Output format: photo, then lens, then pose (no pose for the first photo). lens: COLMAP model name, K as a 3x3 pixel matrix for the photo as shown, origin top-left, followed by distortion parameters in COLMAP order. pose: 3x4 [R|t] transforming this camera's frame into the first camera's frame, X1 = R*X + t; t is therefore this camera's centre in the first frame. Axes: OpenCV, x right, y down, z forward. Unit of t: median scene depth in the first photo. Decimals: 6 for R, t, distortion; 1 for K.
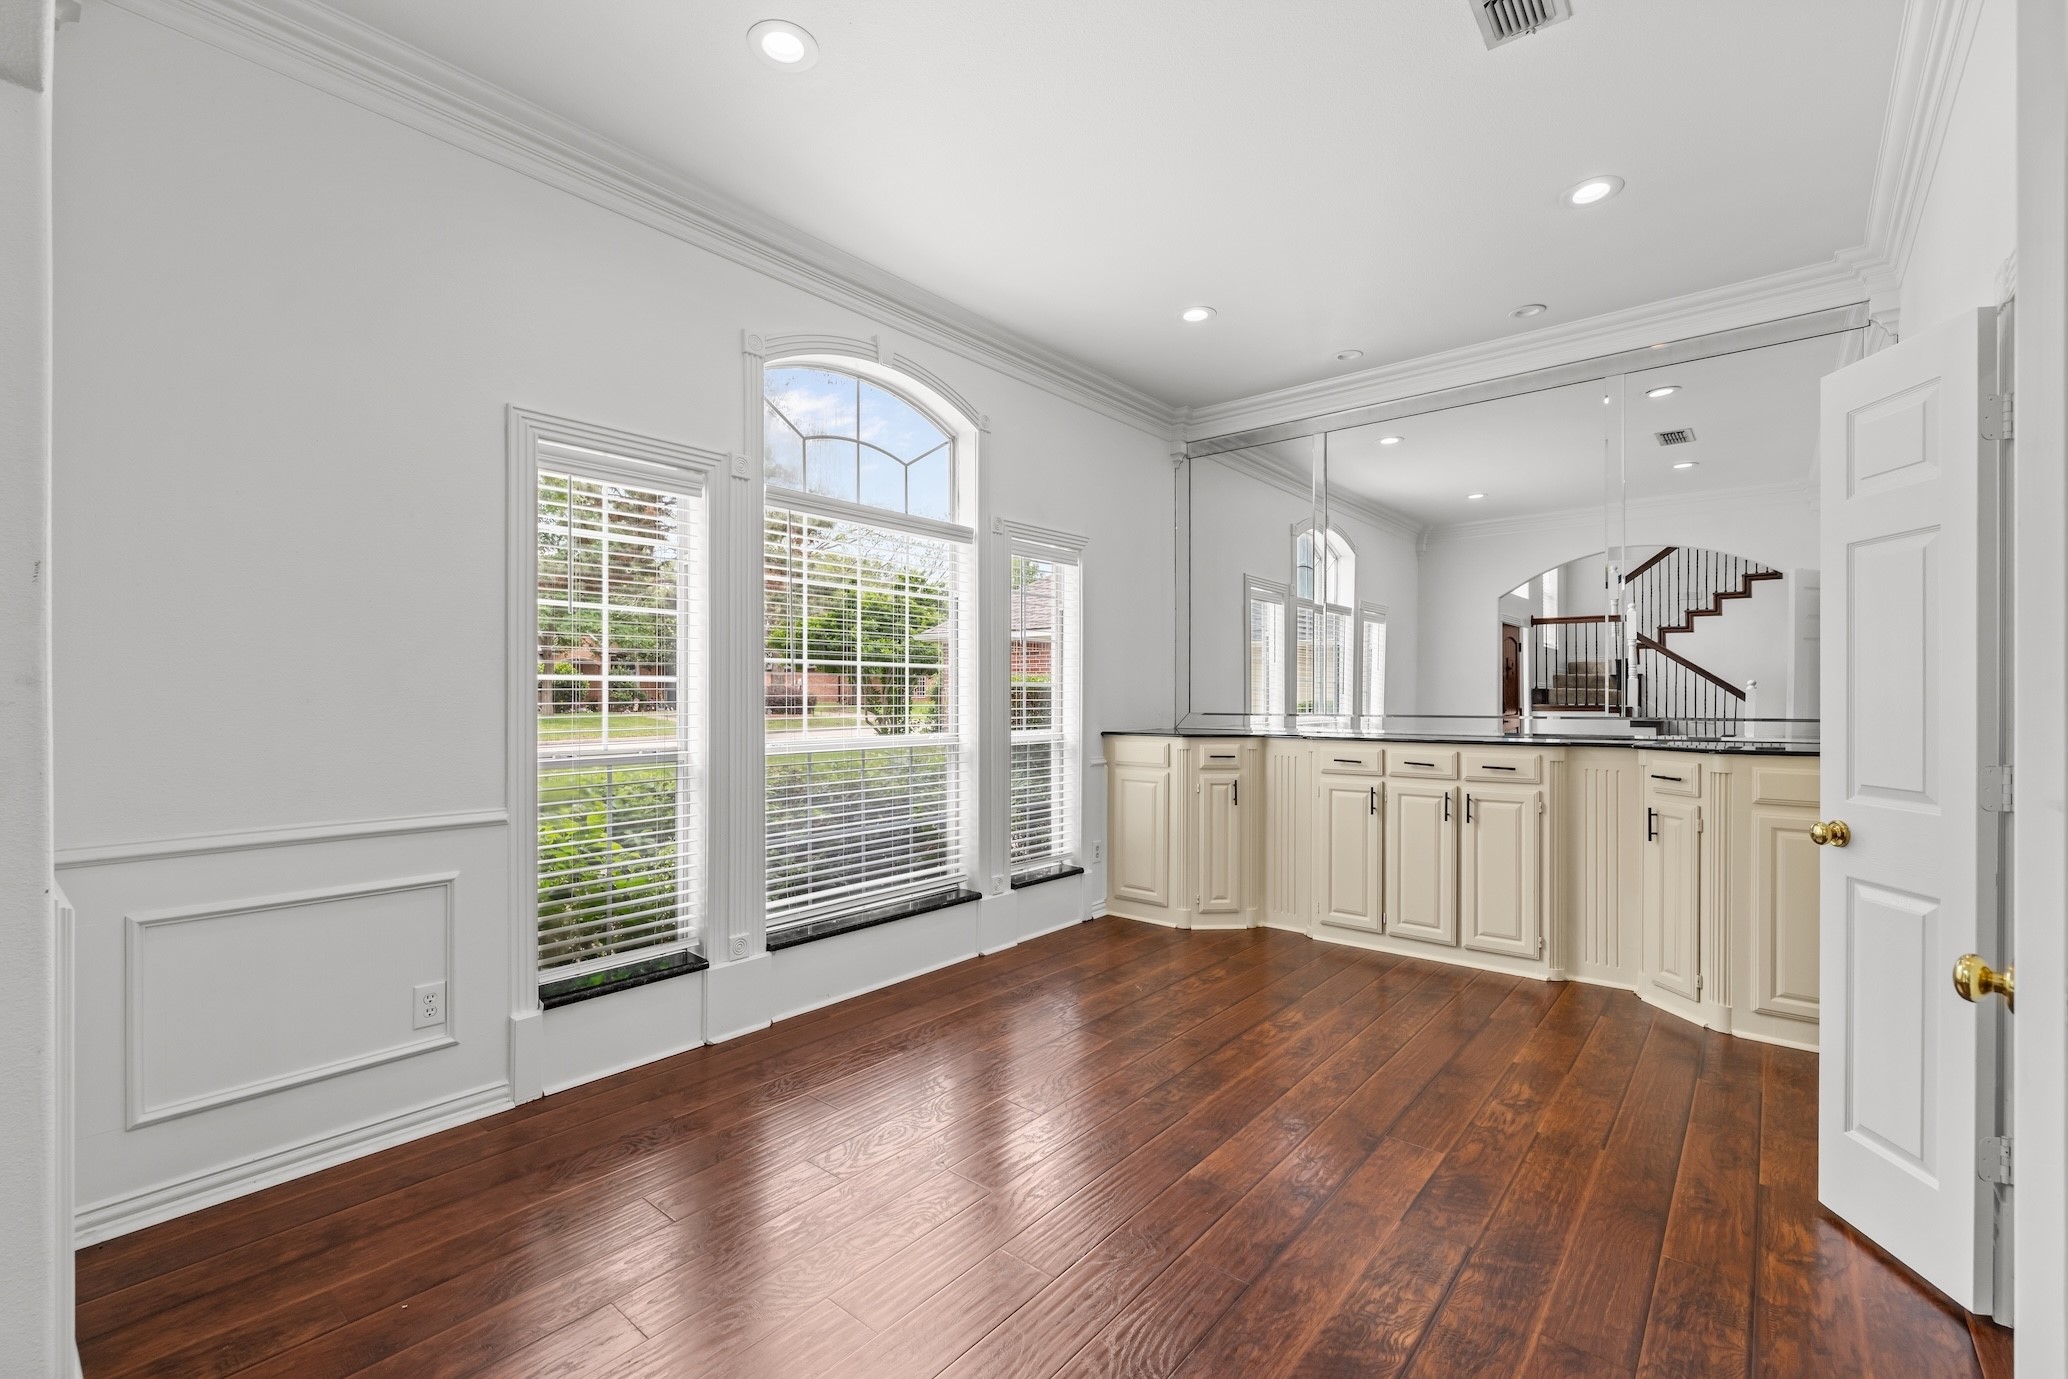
lens RADIAL K [[890.0, 0, 1026.6], [0, 890.0, 701.9], [0, 0, 1]] dist [0.000345, -0.000386]
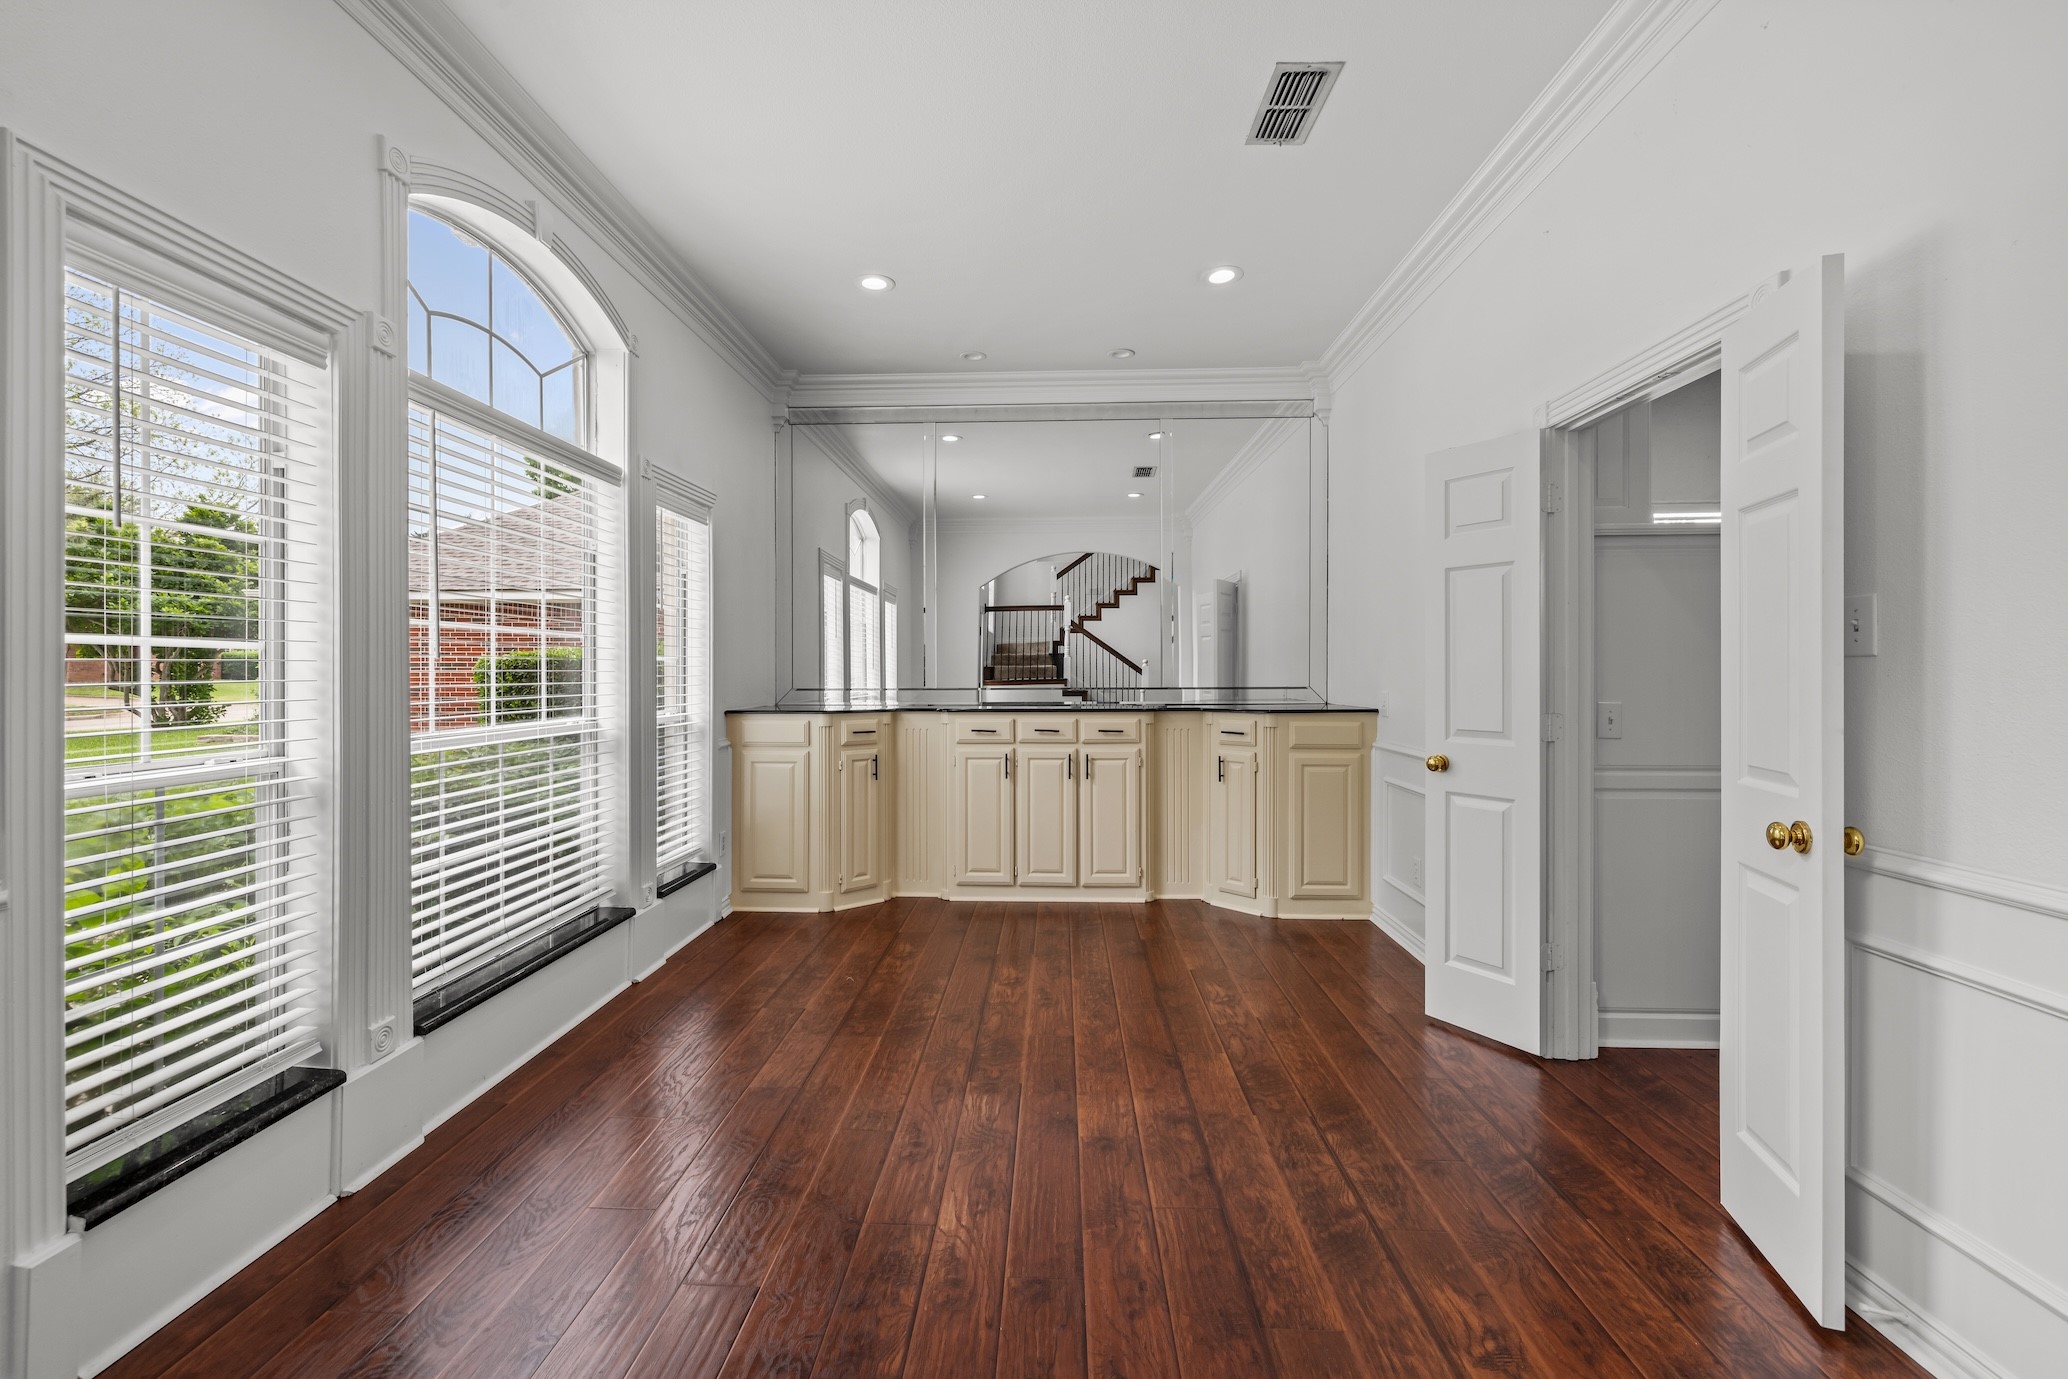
lens RADIAL K [[877.4, 0, 1017.9], [0, 877.4, 675.9], [0, 0, 1]] dist [-0.000589, -0.000624]
pose [[0.794067, -0.004045, 0.607817, -0.266019], [0.004775, 0.999989, 0.000416, -0.000904], [-0.607812, 0.002572, 0.794077, 0.131548]]
